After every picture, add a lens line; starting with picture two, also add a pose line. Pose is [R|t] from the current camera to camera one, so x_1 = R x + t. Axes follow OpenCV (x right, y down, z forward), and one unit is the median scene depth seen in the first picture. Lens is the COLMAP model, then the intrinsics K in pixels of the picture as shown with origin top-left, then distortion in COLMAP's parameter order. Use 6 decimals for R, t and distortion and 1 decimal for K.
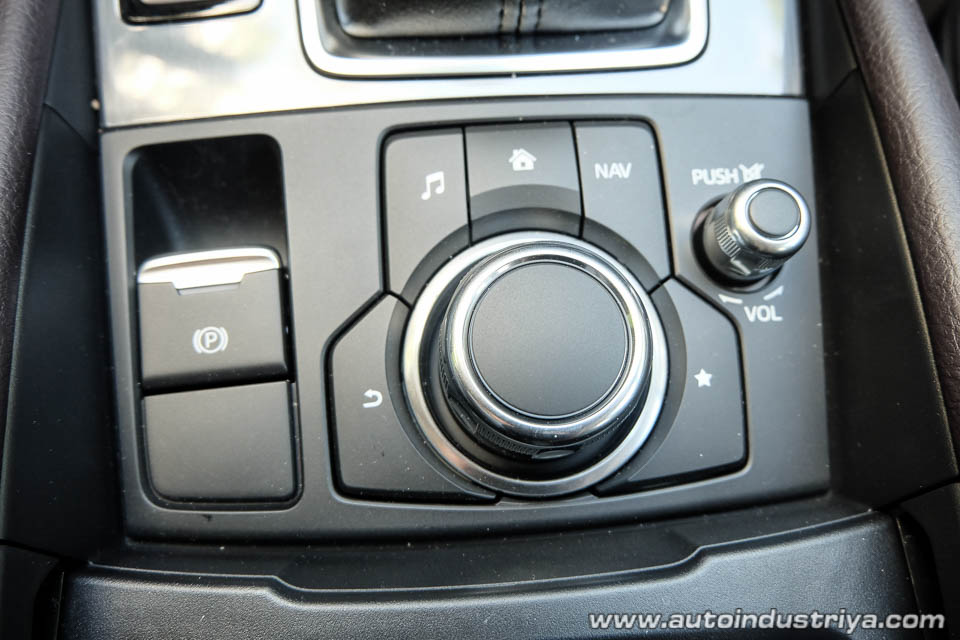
lens RADIAL K [[634.5, 0, 480.0], [0, 634.5, 320.0], [0, 0, 1]] dist [-0.034540, 0.002918]
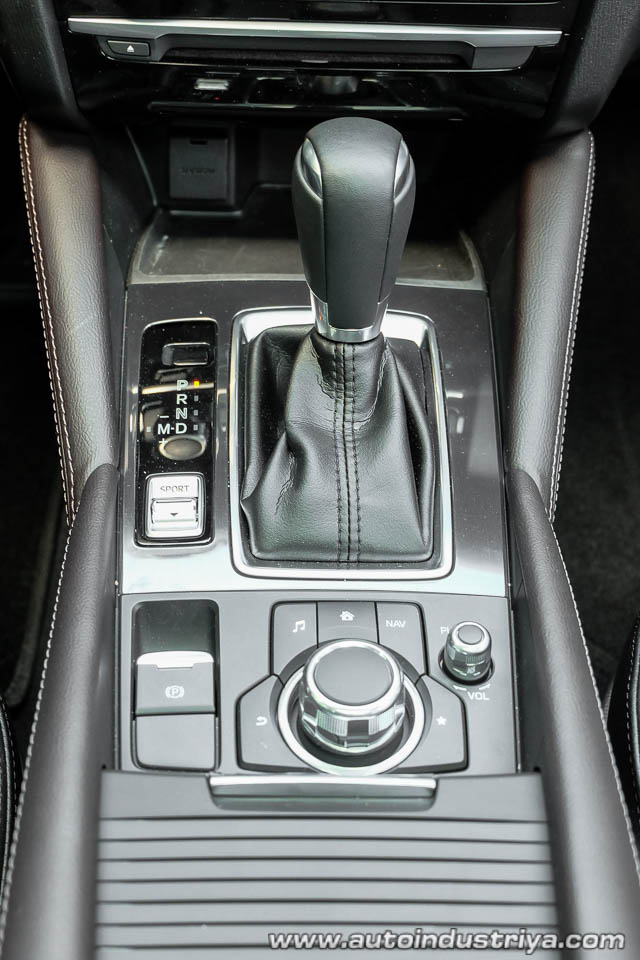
lens RADIAL K [[1286.9, 0, 320.0], [0, 1286.9, 480.0], [0, 0, 1]] dist [-0.000234, -0.000841]
pose [[0.999117, 0.035303, -0.022759, 0.059086], [-0.041978, 0.820440, -0.570189, 1.601310], [-0.001457, 0.570641, 0.821198, -2.373977]]
